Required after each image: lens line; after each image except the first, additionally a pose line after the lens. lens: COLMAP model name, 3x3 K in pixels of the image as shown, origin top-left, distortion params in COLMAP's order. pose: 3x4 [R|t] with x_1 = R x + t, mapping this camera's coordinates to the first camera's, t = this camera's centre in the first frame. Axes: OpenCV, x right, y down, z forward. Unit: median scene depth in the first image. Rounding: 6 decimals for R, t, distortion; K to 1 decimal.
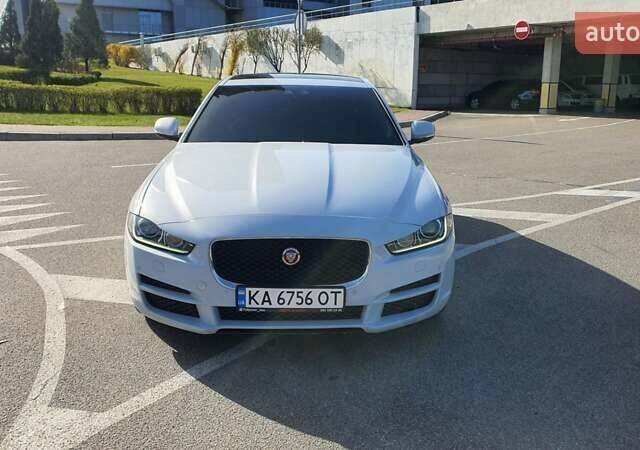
lens RADIAL K [[611.5, 0, 344.0], [0, 611.5, 236.4], [0, 0, 1]] dist [0.013528, 0.000000]
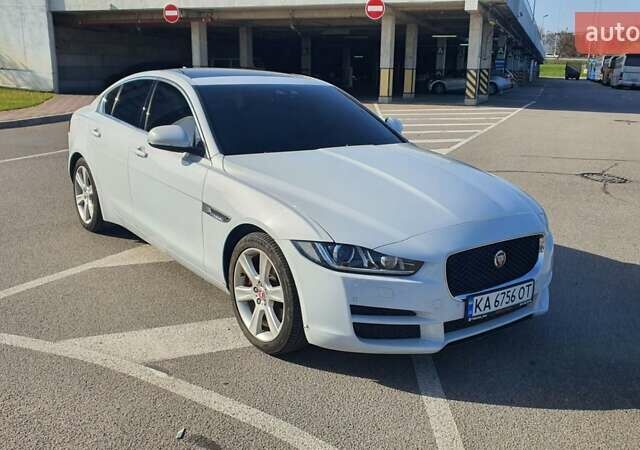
lens RADIAL K [[611.5, 0, 320.7], [0, 611.5, 223.8], [0, 0, 1]] dist [0.013528, 0.000000]
pose [[0.836615, -0.133314, 0.531322, -0.083368], [0.127488, 0.990686, 0.047832, -0.010830], [-0.532750, 0.027720, 0.845819, 0.026281]]
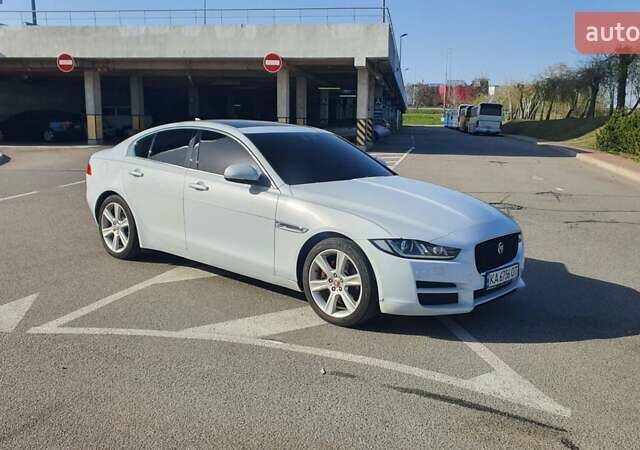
lens RADIAL K [[611.5, 0, 320.3], [0, 611.5, 224.5], [0, 0, 1]] dist [0.013528, 0.000000]
pose [[0.709503, -0.120740, 0.694281, -0.137700], [0.164416, 0.986385, 0.003518, -0.009898], [-0.685253, 0.111655, 0.719695, 0.018689]]
